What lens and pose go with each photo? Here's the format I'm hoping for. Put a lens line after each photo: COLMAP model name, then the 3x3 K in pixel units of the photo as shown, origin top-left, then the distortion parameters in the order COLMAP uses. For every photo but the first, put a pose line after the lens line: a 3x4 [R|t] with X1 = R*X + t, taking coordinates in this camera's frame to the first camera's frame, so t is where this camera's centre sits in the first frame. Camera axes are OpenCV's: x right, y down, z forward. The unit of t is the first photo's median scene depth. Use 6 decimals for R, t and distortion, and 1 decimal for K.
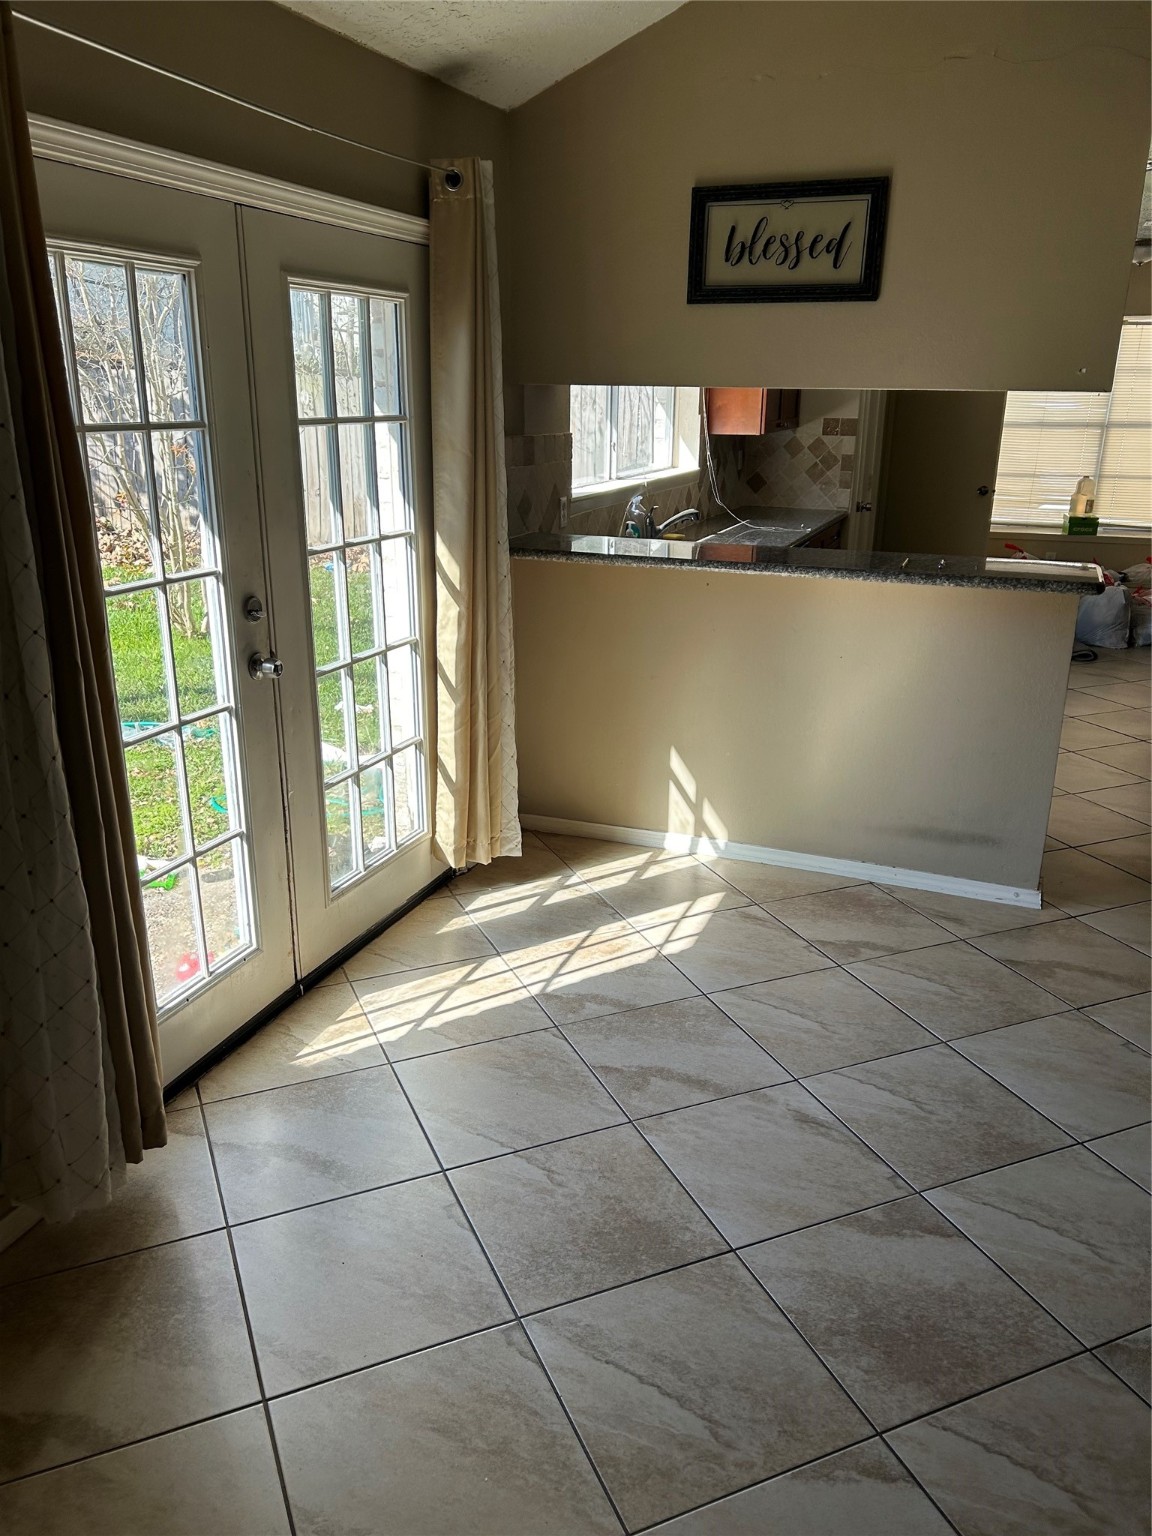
lens RADIAL K [[1157.0, 0, 564.1], [0, 1157.0, 785.1], [0, 0, 1]] dist [0.063851, -0.068420]
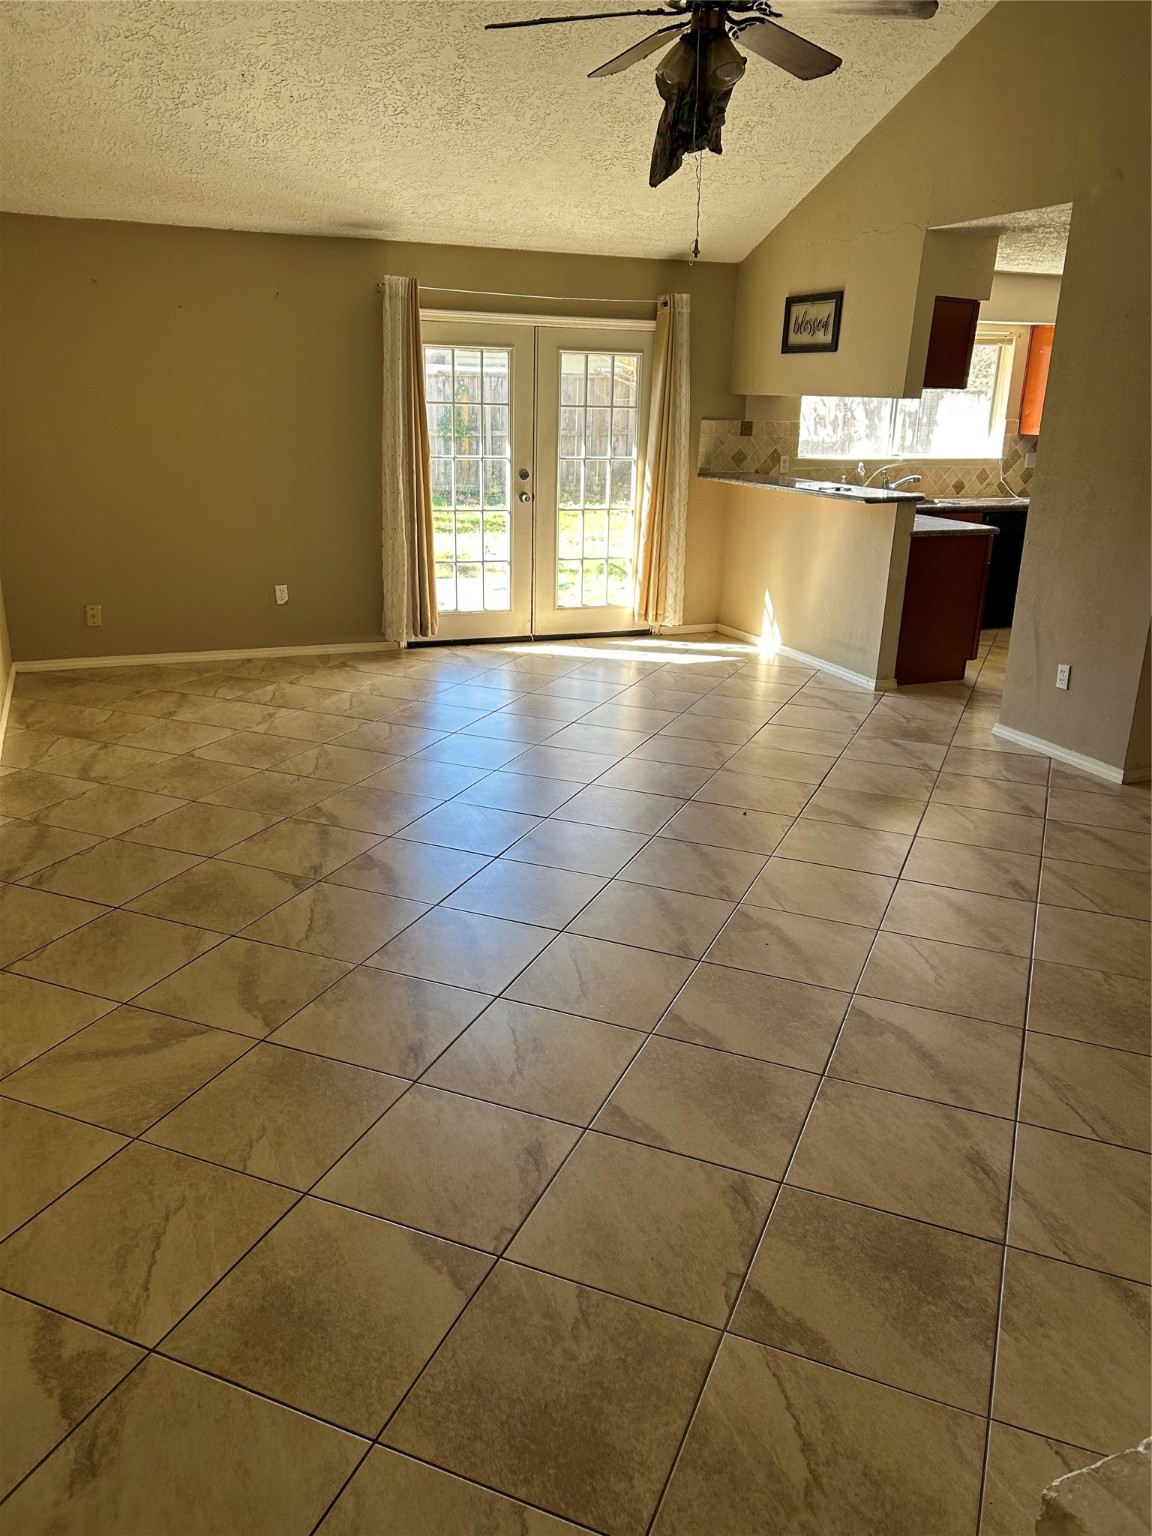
lens RADIAL K [[1146.0, 0, 576.5], [0, 1146.0, 775.7], [0, 0, 1]] dist [0.064937, -0.062529]
pose [[0.699700, 0.232634, -0.675501, 1.422375], [-0.249154, 0.965597, 0.074460, 0.232789], [0.669584, 0.116205, 0.733590, -0.624781]]
